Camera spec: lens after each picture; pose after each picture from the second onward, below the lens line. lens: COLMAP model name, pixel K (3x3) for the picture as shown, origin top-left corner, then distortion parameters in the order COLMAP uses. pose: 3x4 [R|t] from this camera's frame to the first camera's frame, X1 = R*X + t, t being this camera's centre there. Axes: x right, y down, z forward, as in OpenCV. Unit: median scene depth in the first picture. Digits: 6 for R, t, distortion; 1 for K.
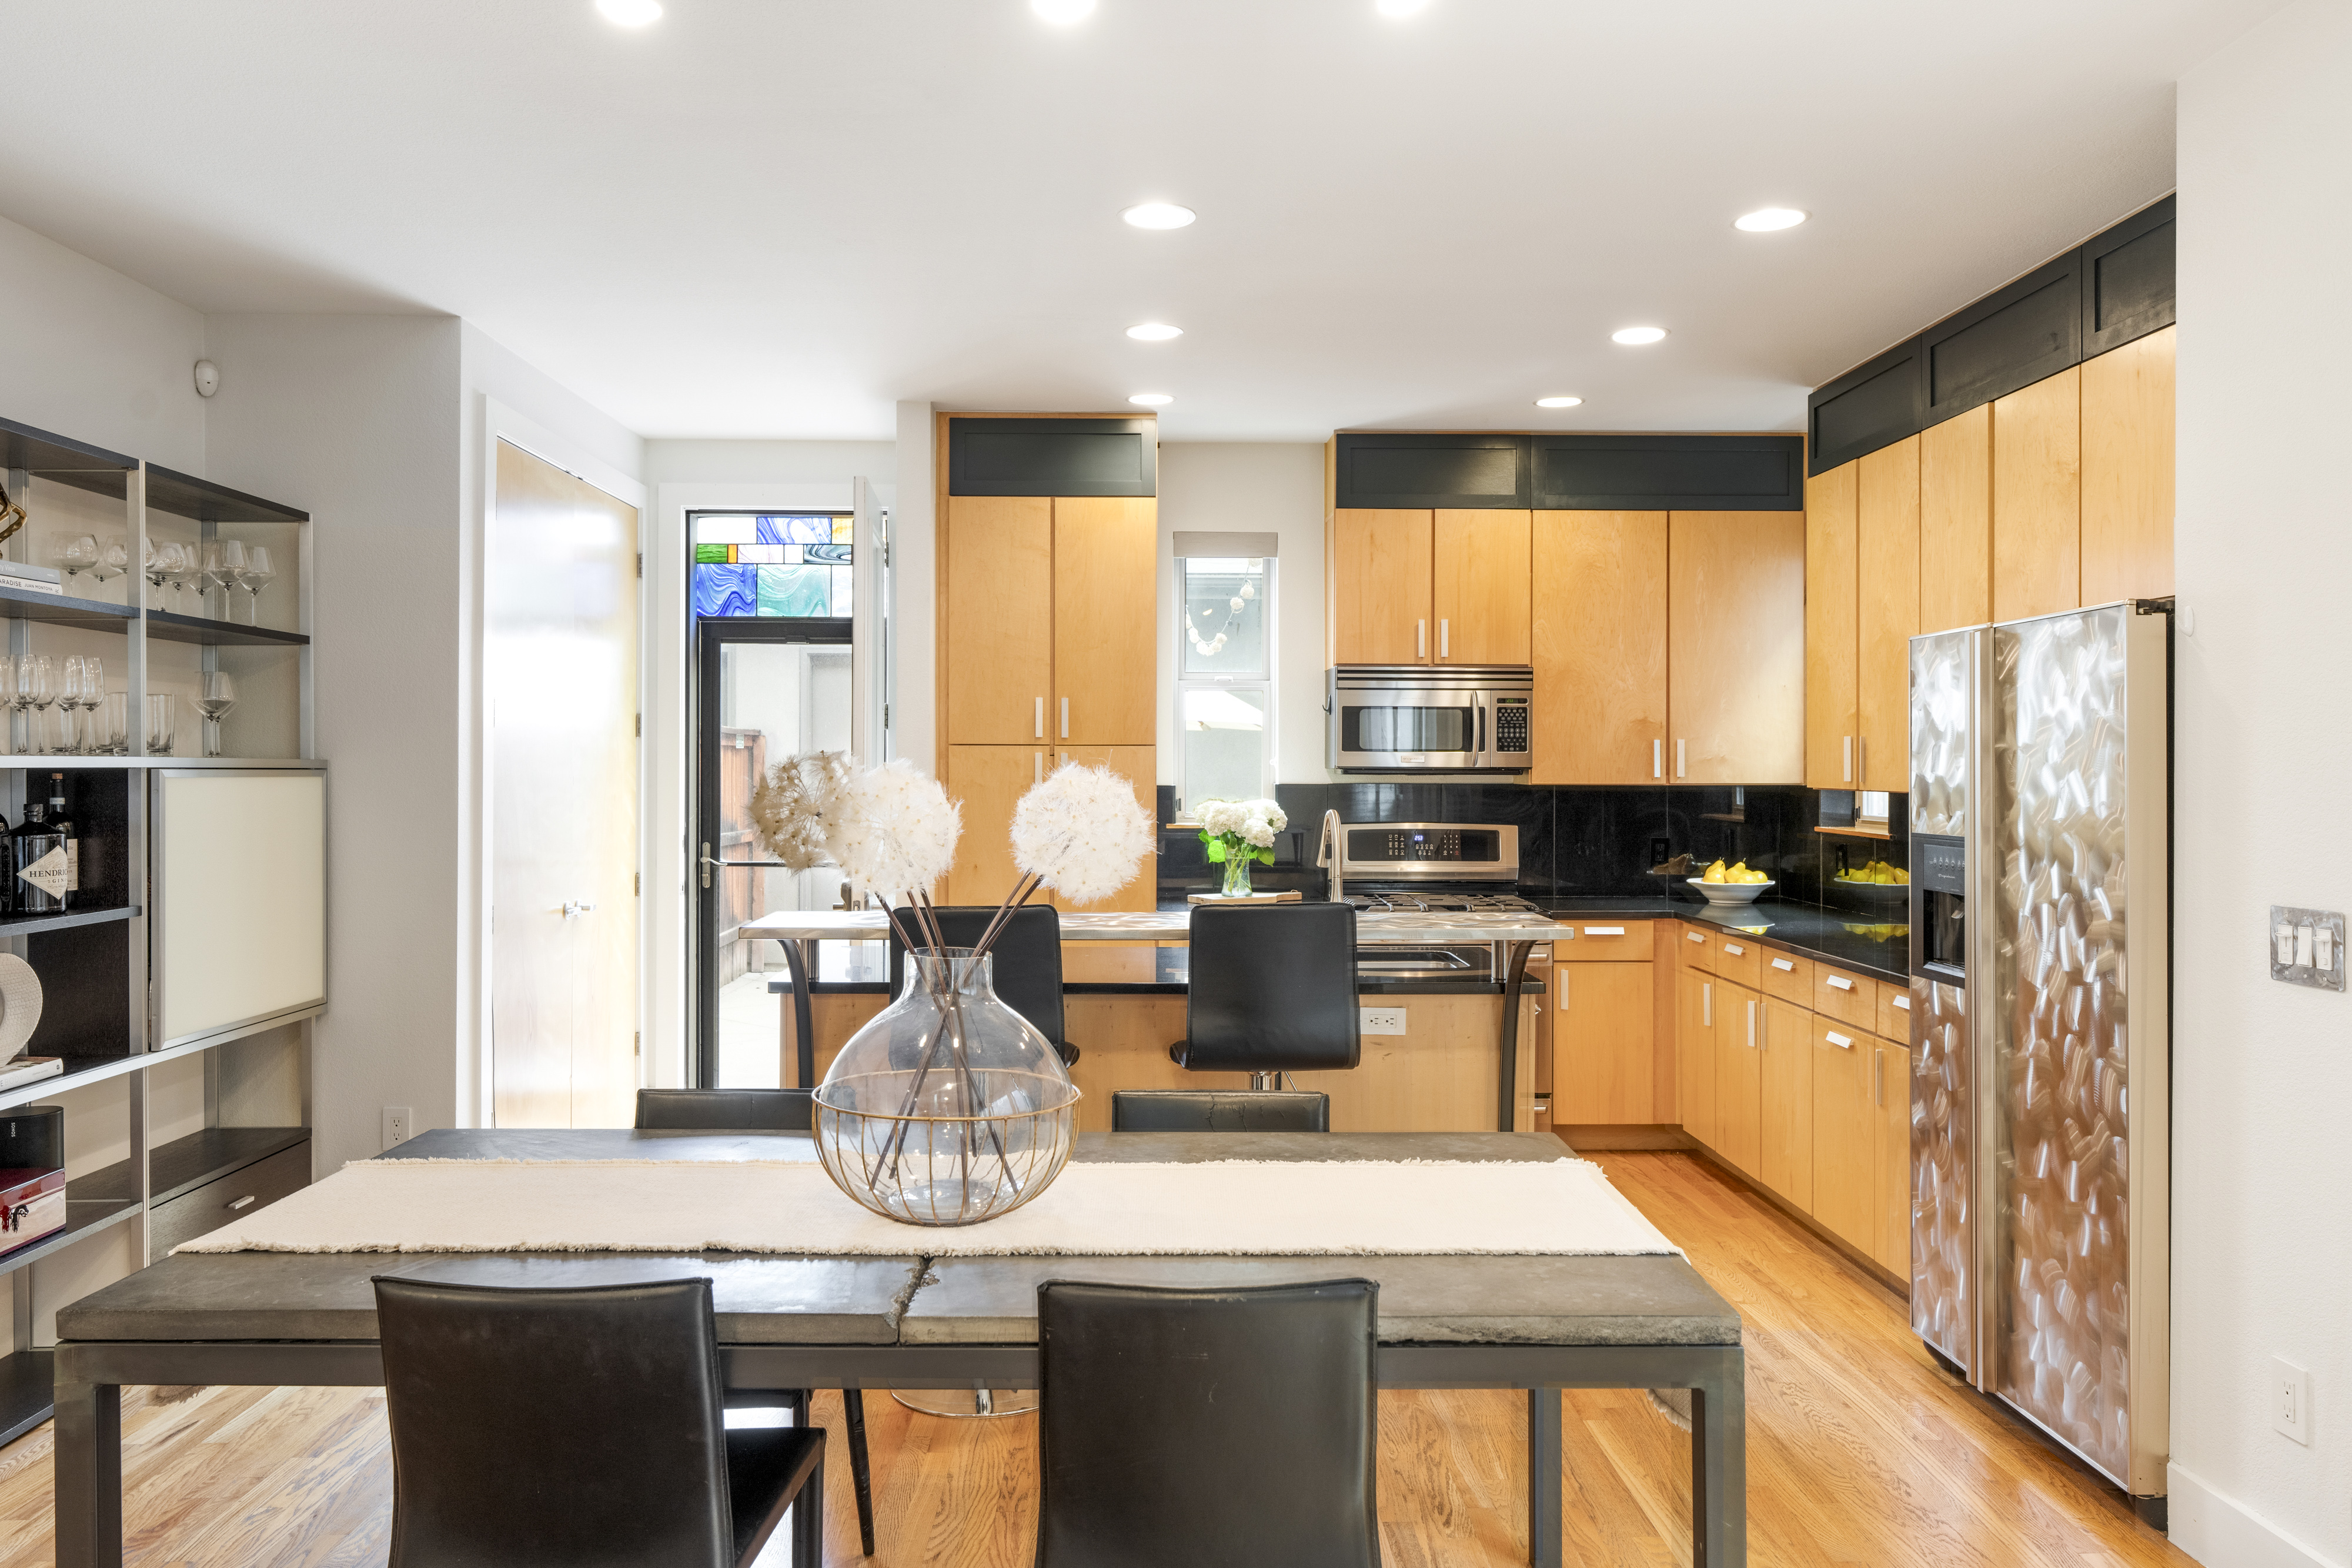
lens RADIAL K [[1674.0, 0, 1172.8], [0, 1674.0, 780.0], [0, 0, 1]] dist [-0.007738, 0.008331]
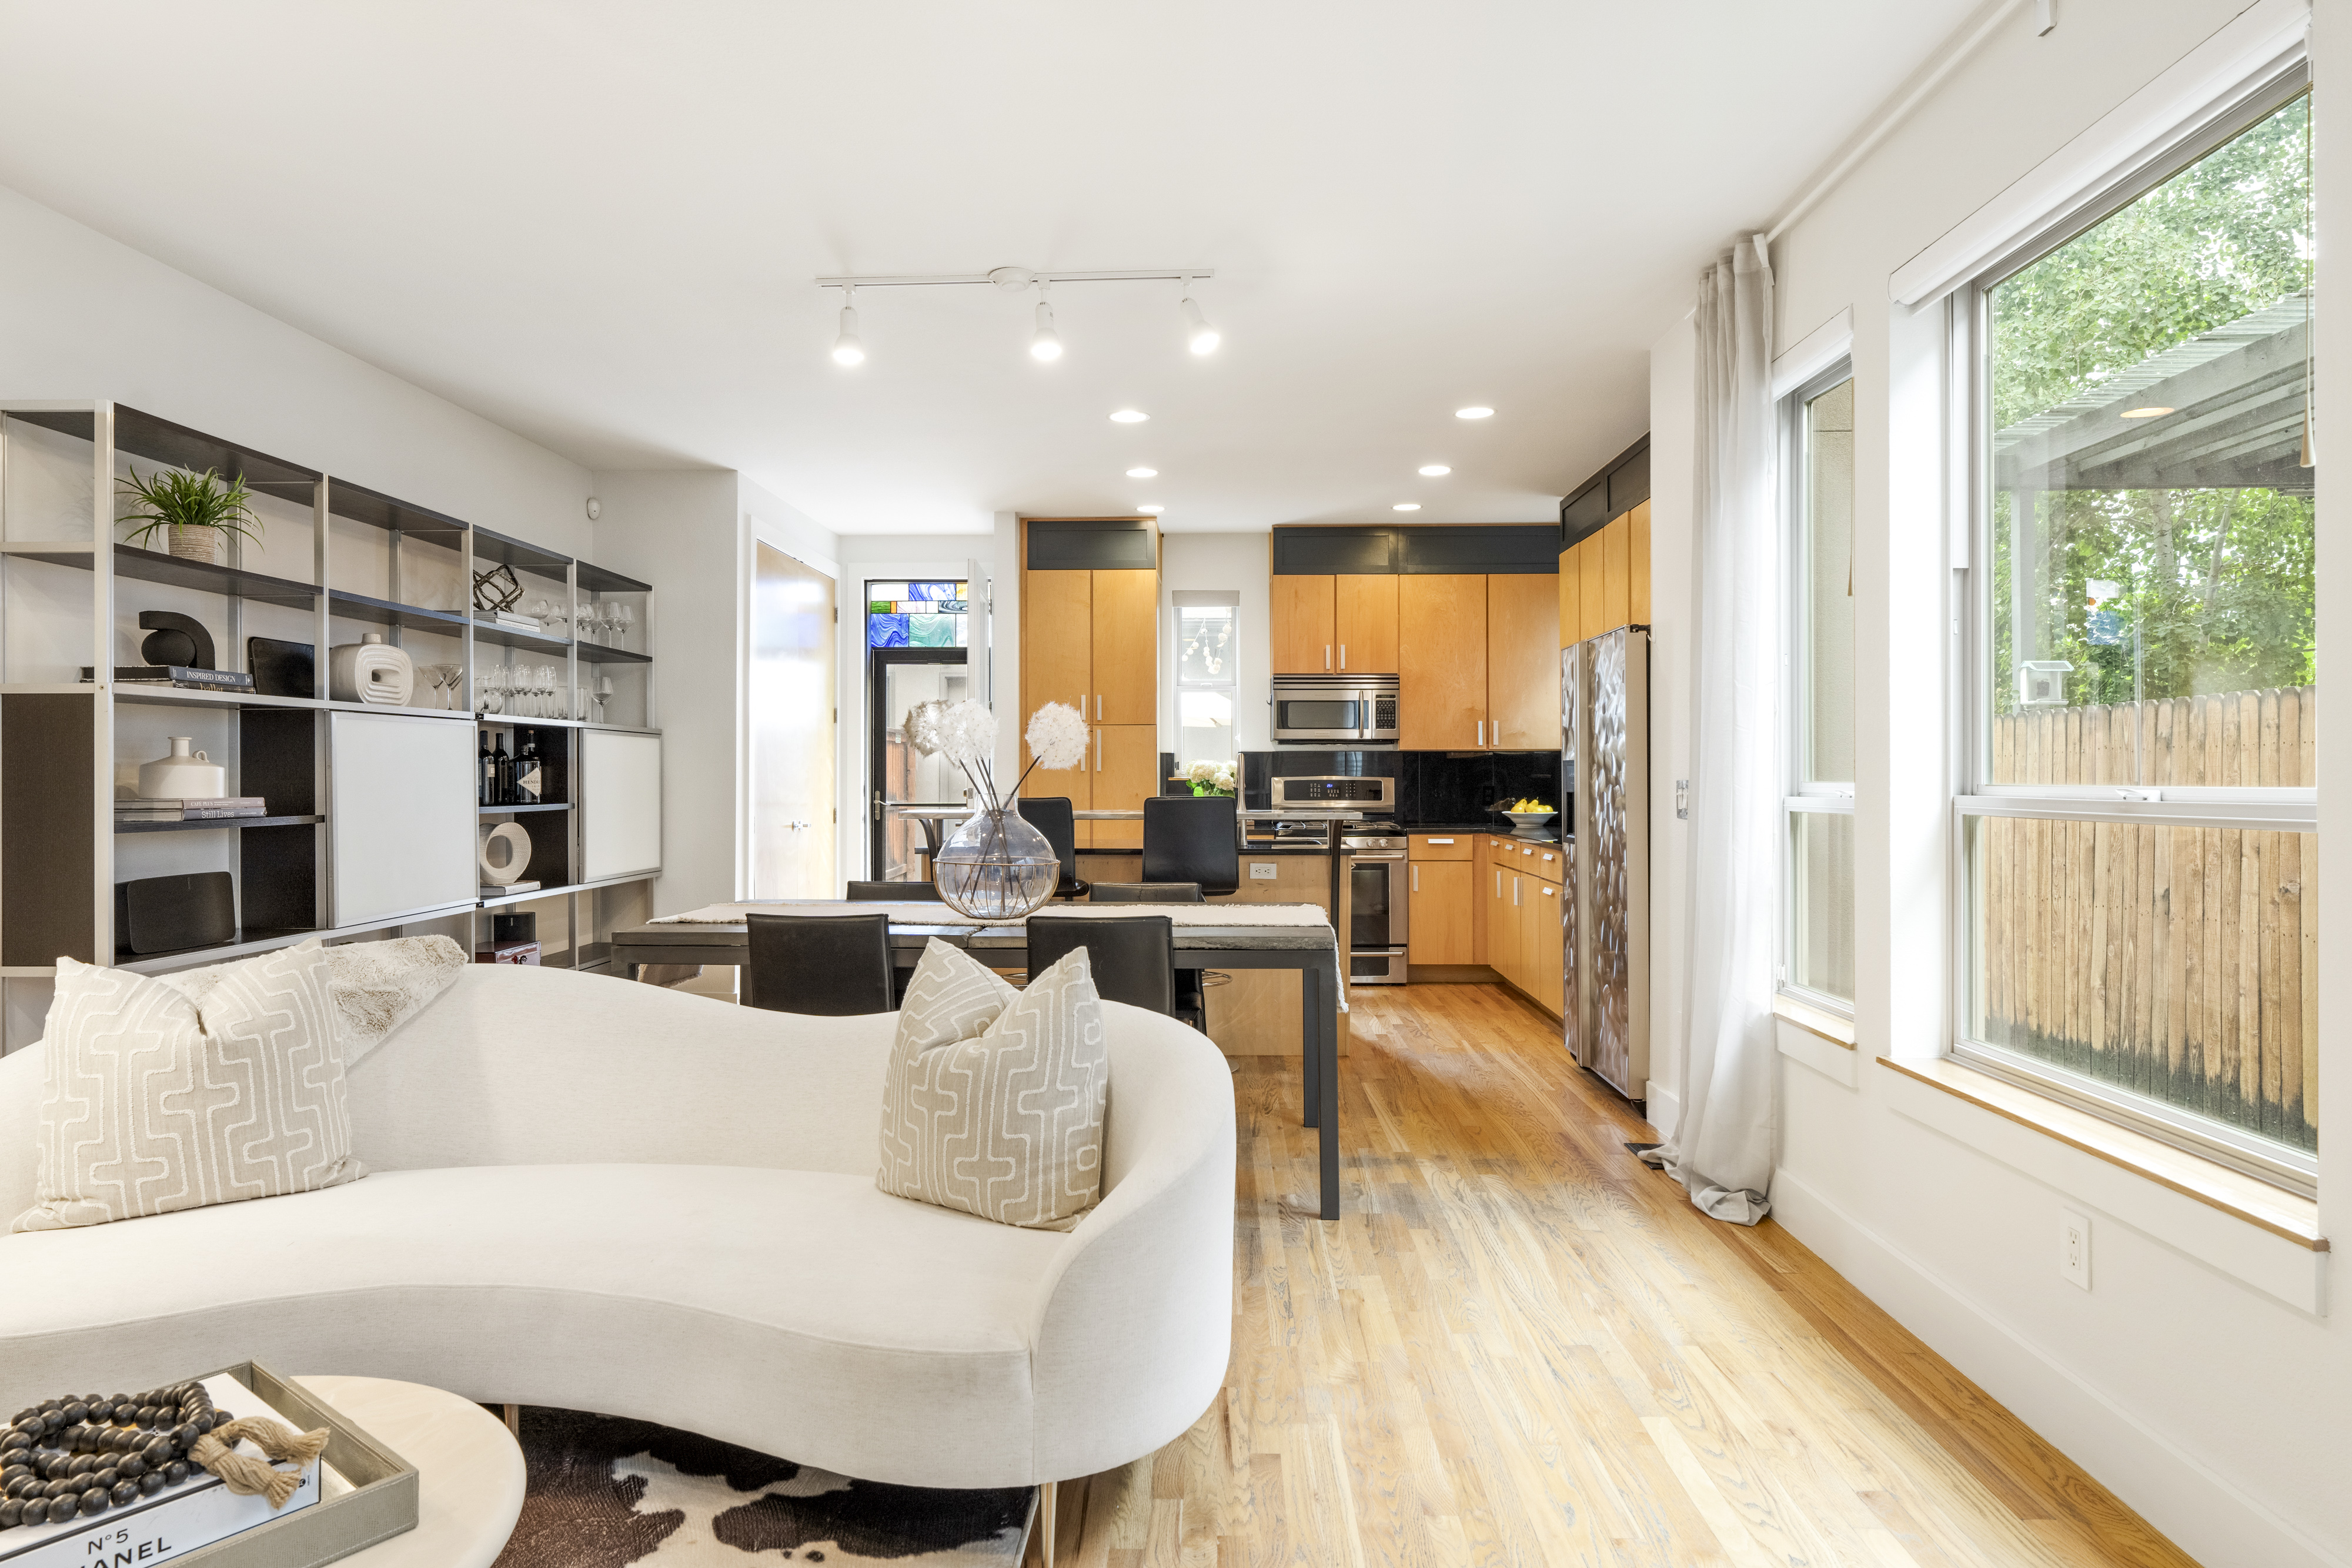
lens RADIAL K [[1375.9, 0, 1178.7], [0, 1375.9, 779.7], [0, 0, 1]] dist [0.004957, -0.000211]
pose [[0.998659, -0.003186, -0.051667, 0.079124], [0.002806, 0.999968, -0.007425, 0.041672], [0.051689, 0.007270, 0.998637, -0.310002]]
